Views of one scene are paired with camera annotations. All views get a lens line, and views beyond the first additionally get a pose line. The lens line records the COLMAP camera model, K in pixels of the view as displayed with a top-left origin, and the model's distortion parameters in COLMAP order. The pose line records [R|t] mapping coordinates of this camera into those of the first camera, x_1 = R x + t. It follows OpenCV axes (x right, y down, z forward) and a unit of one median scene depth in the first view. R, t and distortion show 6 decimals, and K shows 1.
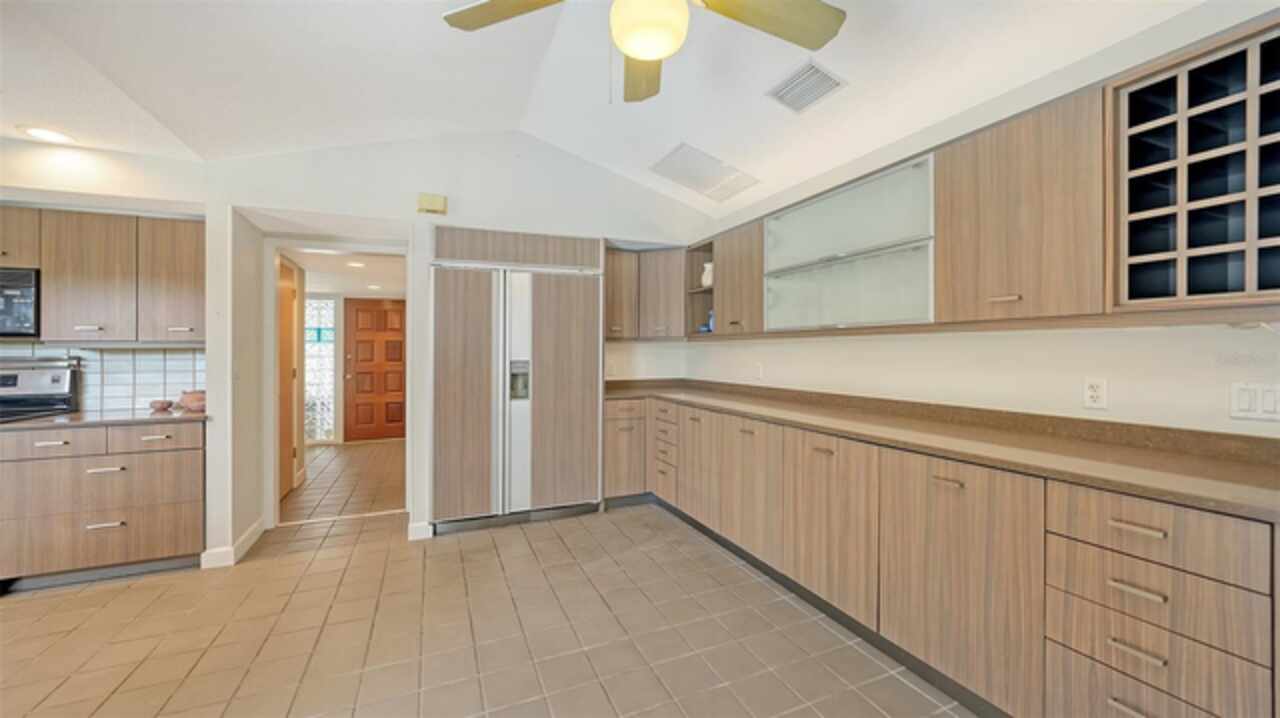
lens RADIAL K [[490.3, 0, 632.9], [0, 490.3, 352.9], [0, 0, 1]] dist [-0.002137, -0.000018]
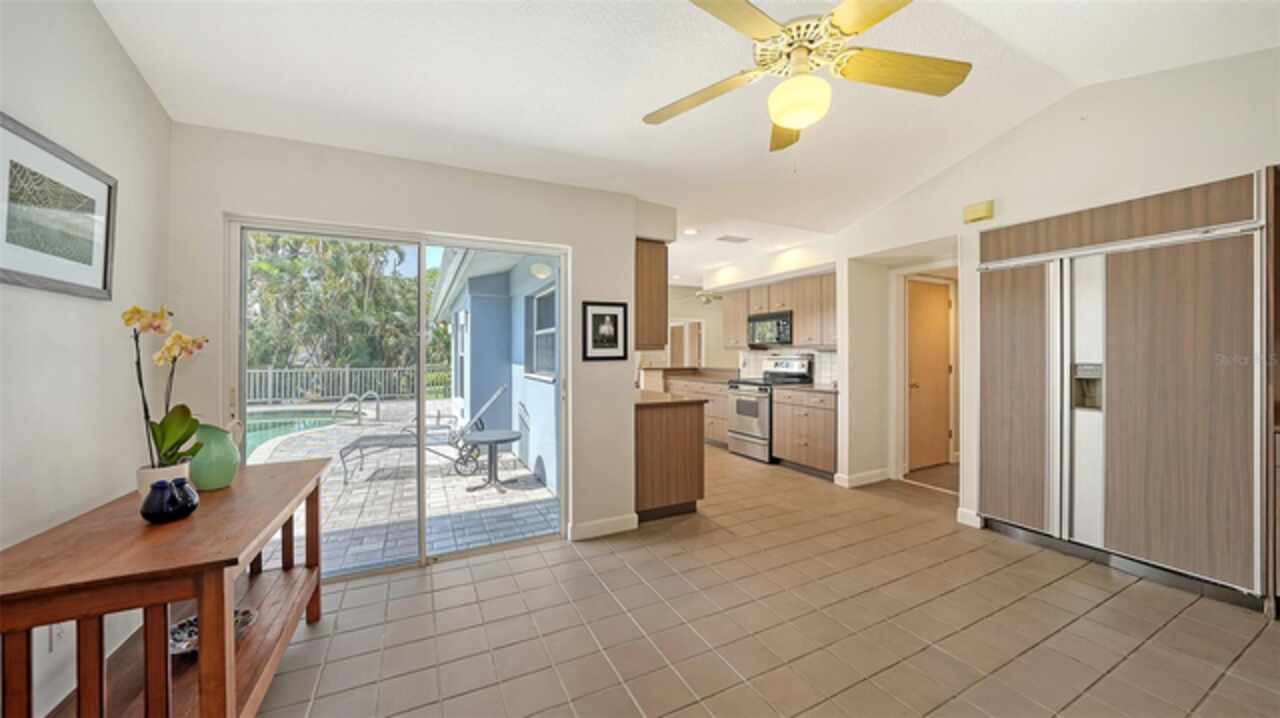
lens RADIAL K [[450.8, 0, 646.8], [0, 450.8, 352.9], [0, 0, 1]] dist [-0.002882, -0.000047]
pose [[0.086939, 0.005172, -0.996200, 0.488476], [-0.003029, 0.999983, 0.004928, -0.003881], [0.996209, 0.002589, 0.086954, 0.201903]]
